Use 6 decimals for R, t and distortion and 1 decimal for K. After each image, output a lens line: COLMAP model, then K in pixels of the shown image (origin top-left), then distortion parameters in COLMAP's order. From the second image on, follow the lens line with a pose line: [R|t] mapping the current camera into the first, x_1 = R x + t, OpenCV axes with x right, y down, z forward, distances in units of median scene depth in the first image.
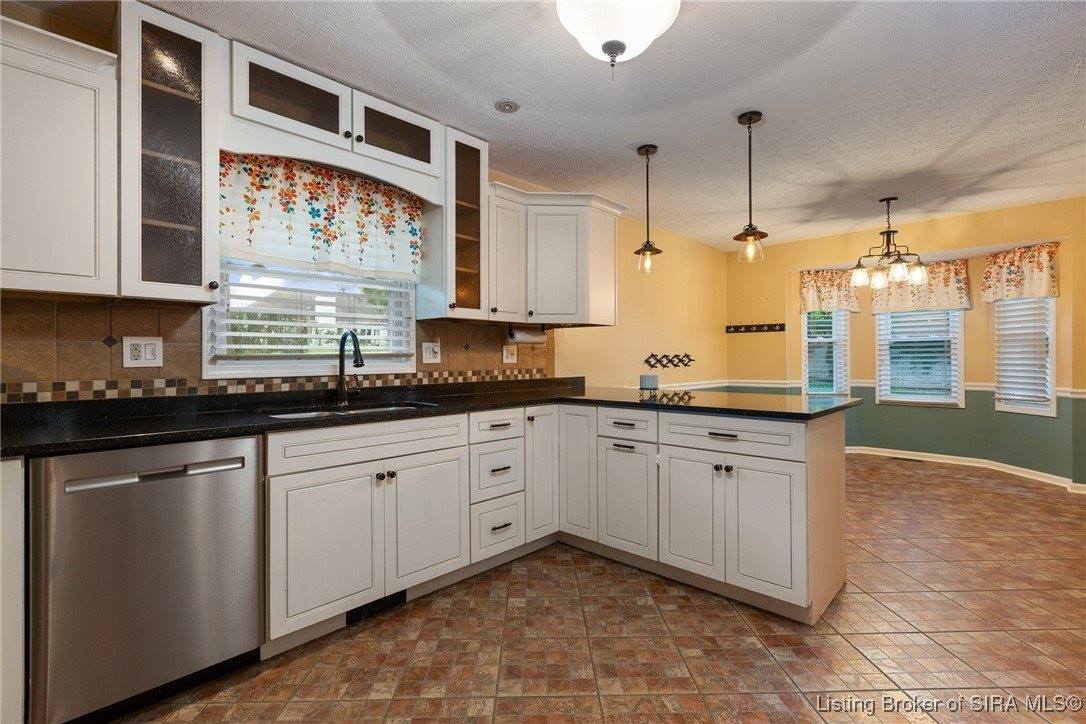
lens RADIAL K [[487.3, 0, 540.2], [0, 487.3, 358.9], [0, 0, 1]] dist [-0.000535, 0.000882]
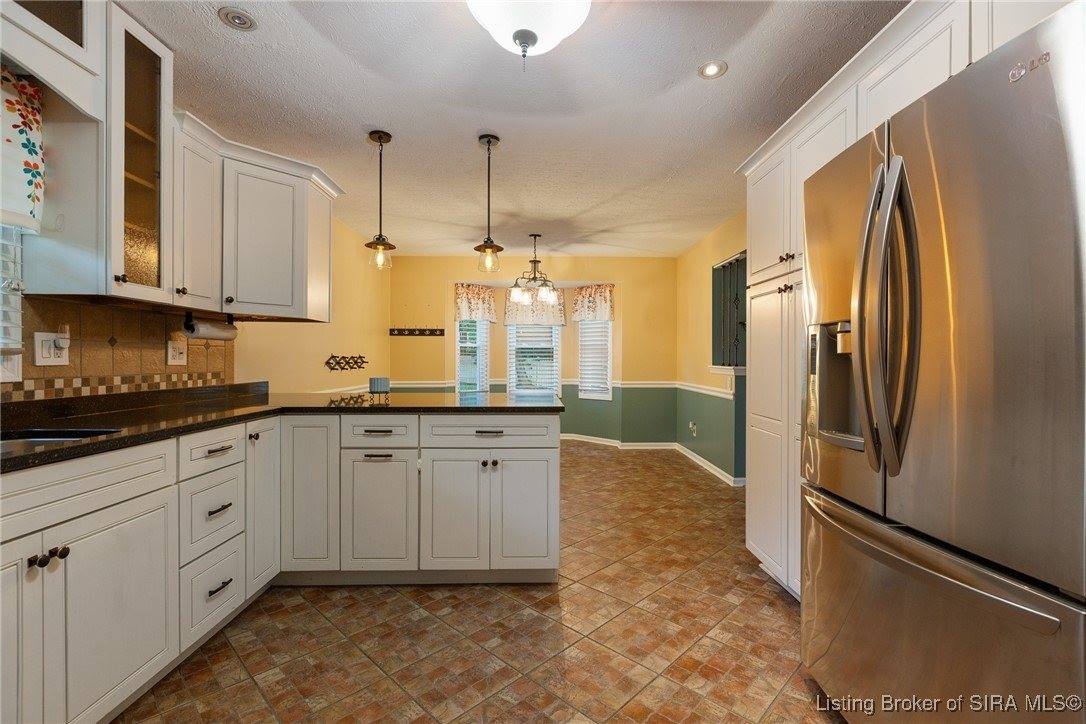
lens RADIAL K [[487.3, 0, 539.0], [0, 487.3, 362.0], [0, 0, 1]] dist [-0.000535, 0.000882]
pose [[0.712814, 0.003199, 0.701346, -0.239945], [-0.004488, 0.999990, 0.000000, 0.001864], [-0.701339, -0.003148, 0.712821, 0.132821]]
